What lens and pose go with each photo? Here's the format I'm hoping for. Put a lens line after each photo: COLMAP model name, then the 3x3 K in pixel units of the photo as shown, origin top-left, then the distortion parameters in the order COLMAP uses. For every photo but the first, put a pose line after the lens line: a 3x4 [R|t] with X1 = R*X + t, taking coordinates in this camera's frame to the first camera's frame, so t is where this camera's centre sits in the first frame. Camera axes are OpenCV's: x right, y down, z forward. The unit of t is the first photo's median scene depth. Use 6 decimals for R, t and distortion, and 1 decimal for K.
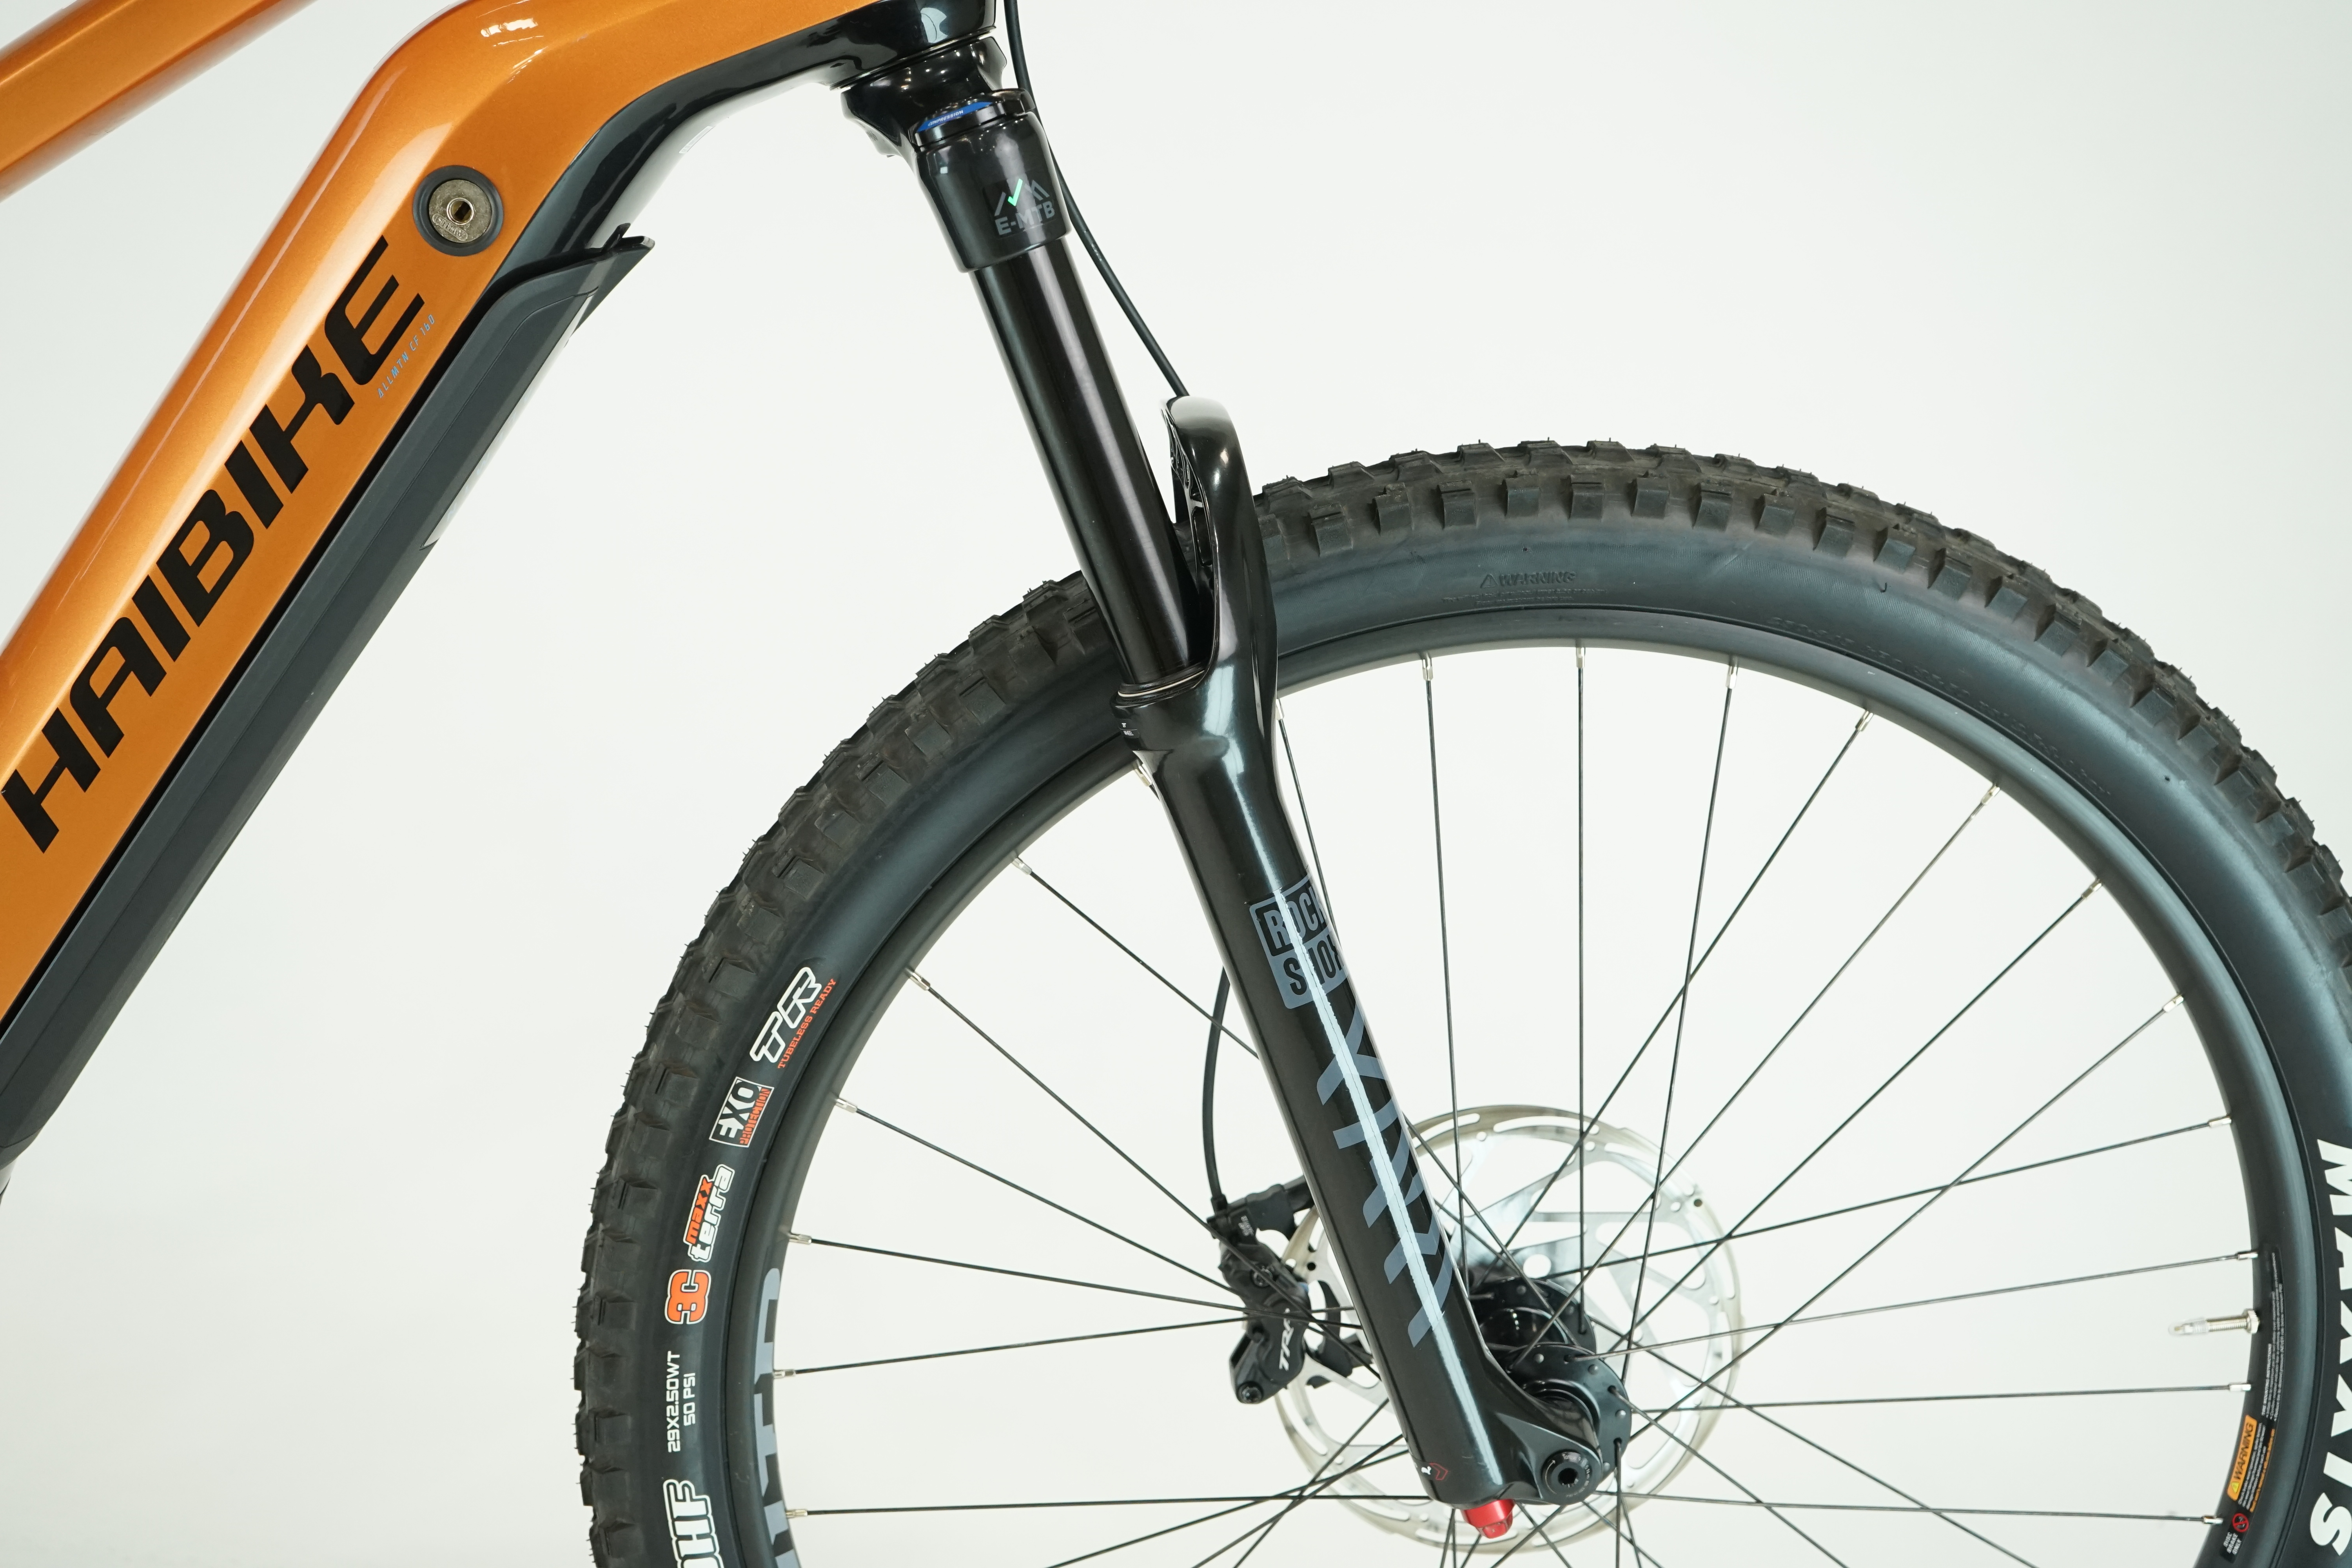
lens RADIAL K [[2773.0, 0, 1163.5], [0, 2773.0, 787.5], [0, 0, 1]] dist [-0.023963, 0.000000]
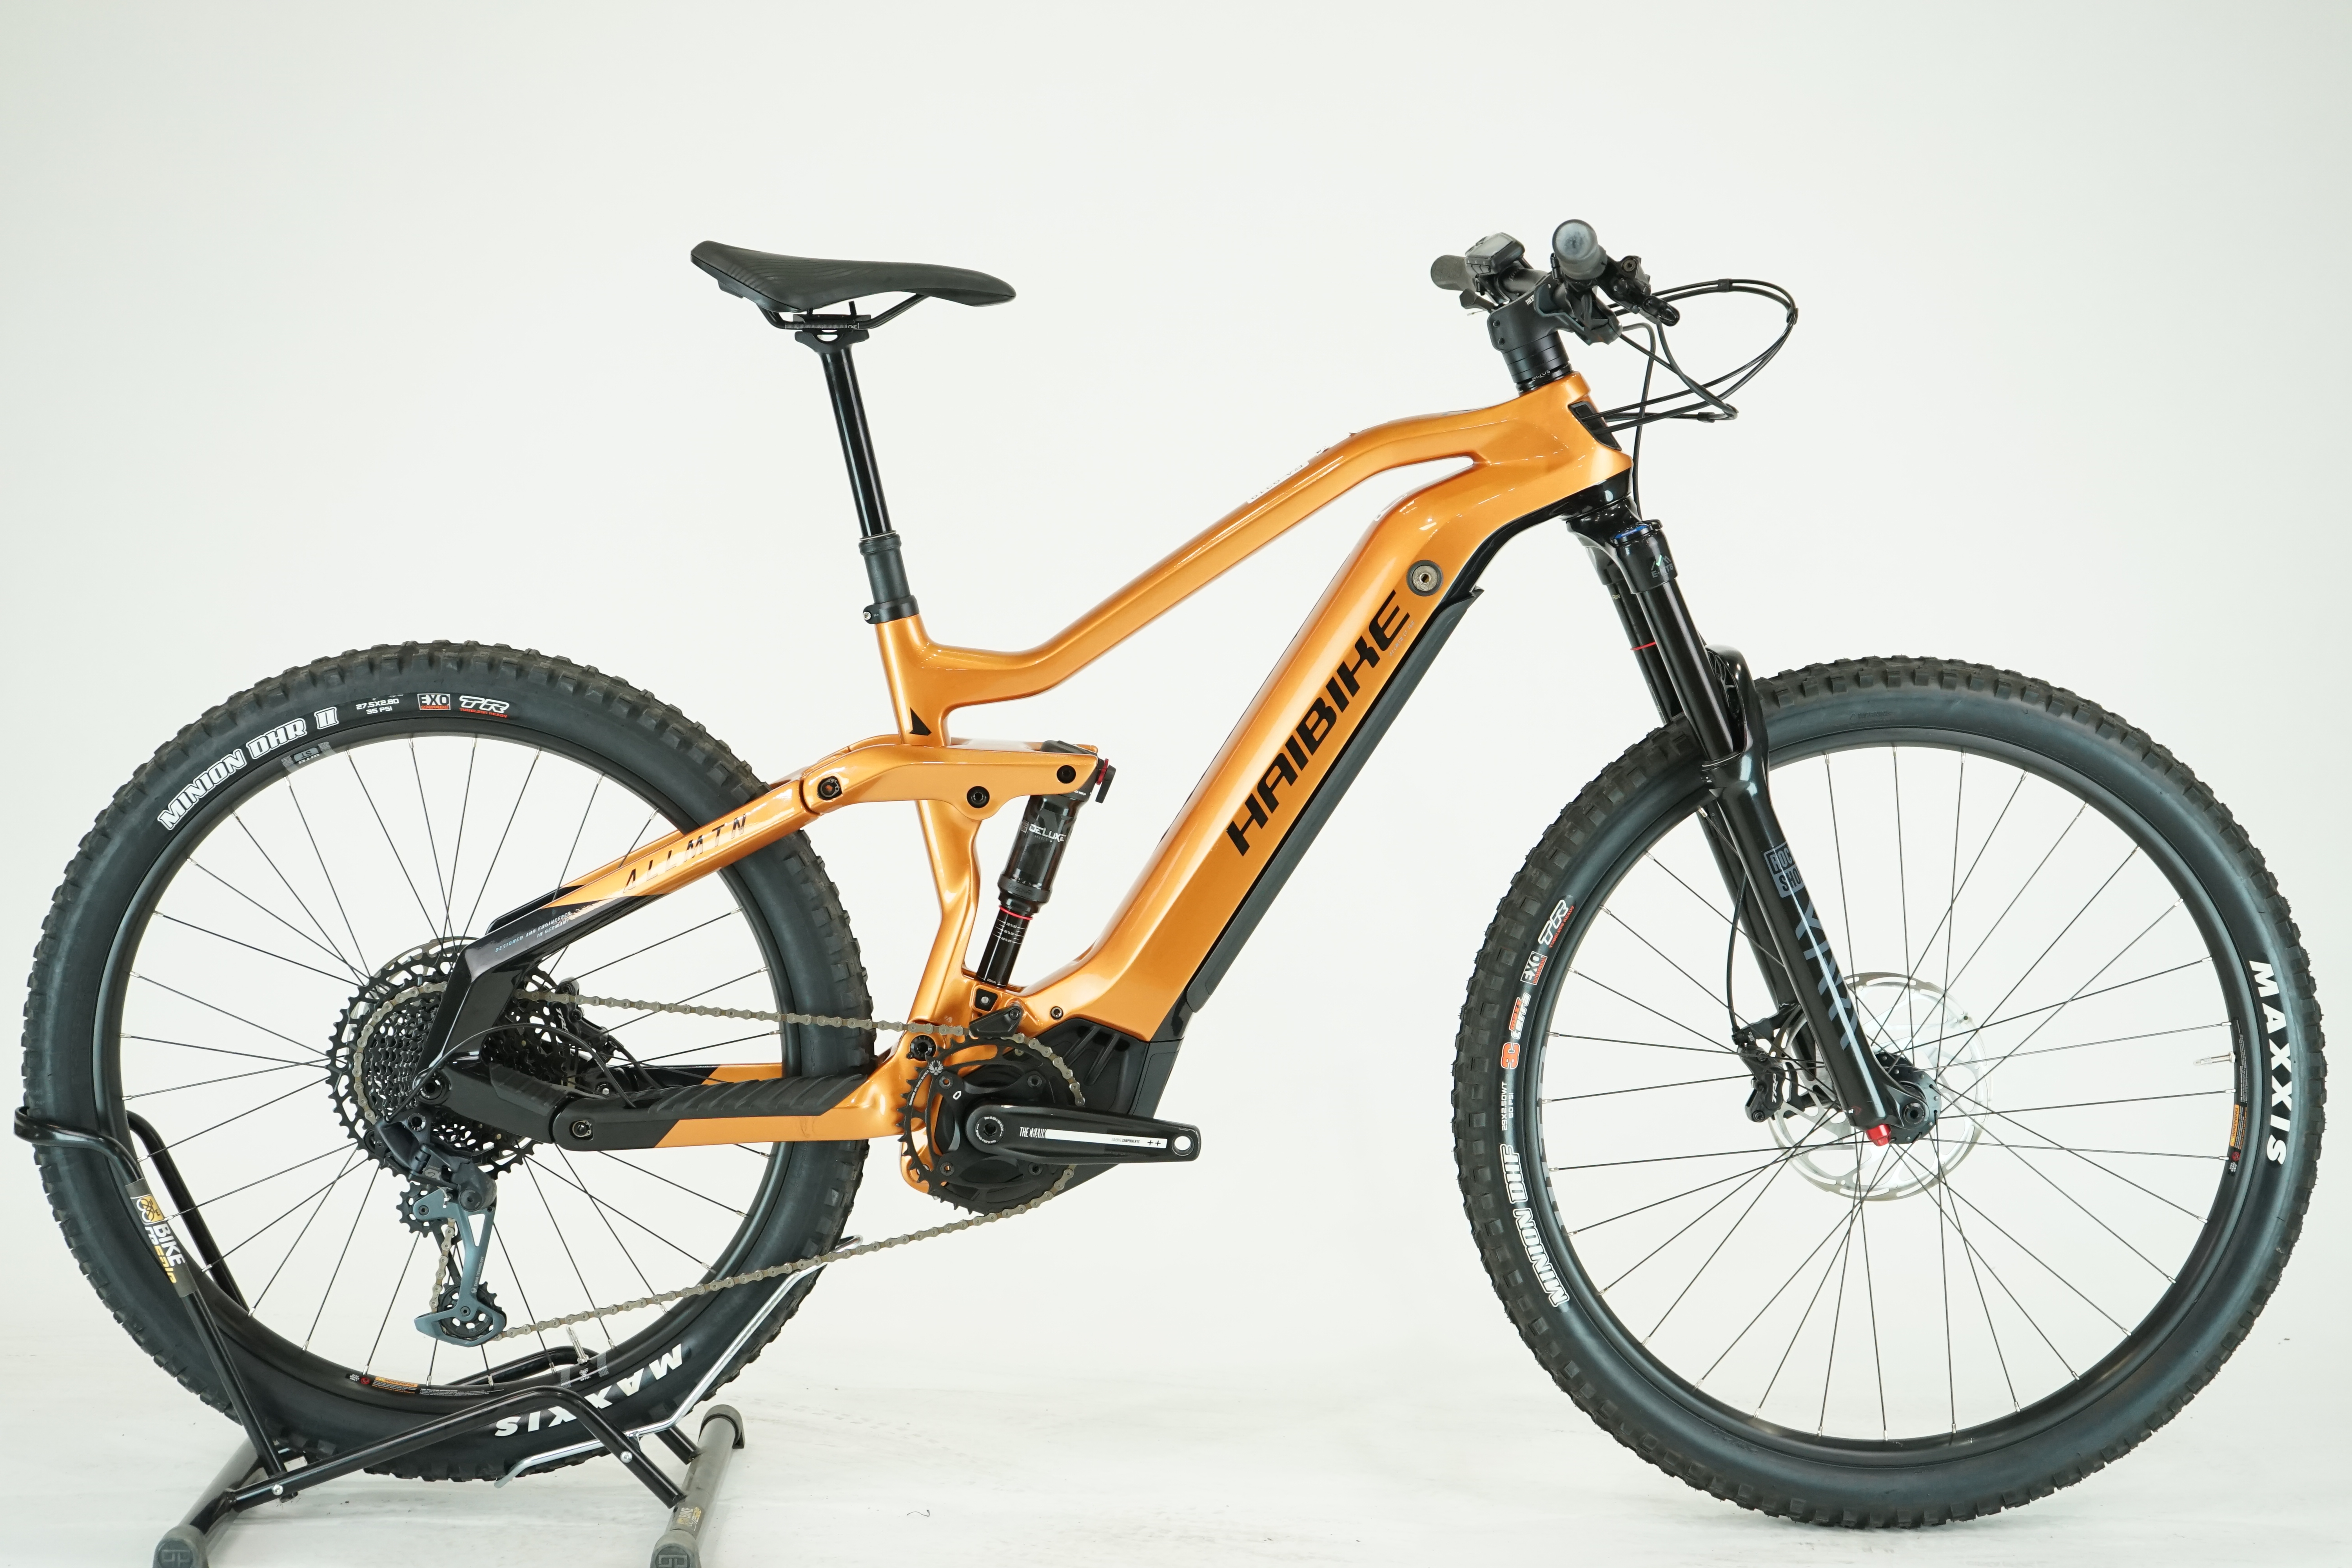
lens RADIAL K [[3691.7, 0, 1174.2], [0, 3691.7, 792.1], [0, 0, 1]] dist [-0.044314, 0.000000]
pose [[0.998837, -0.043494, -0.020792, -0.375153], [0.040374, 0.990398, -0.132221, 0.359988], [0.026343, 0.131228, 0.991002, -1.986206]]
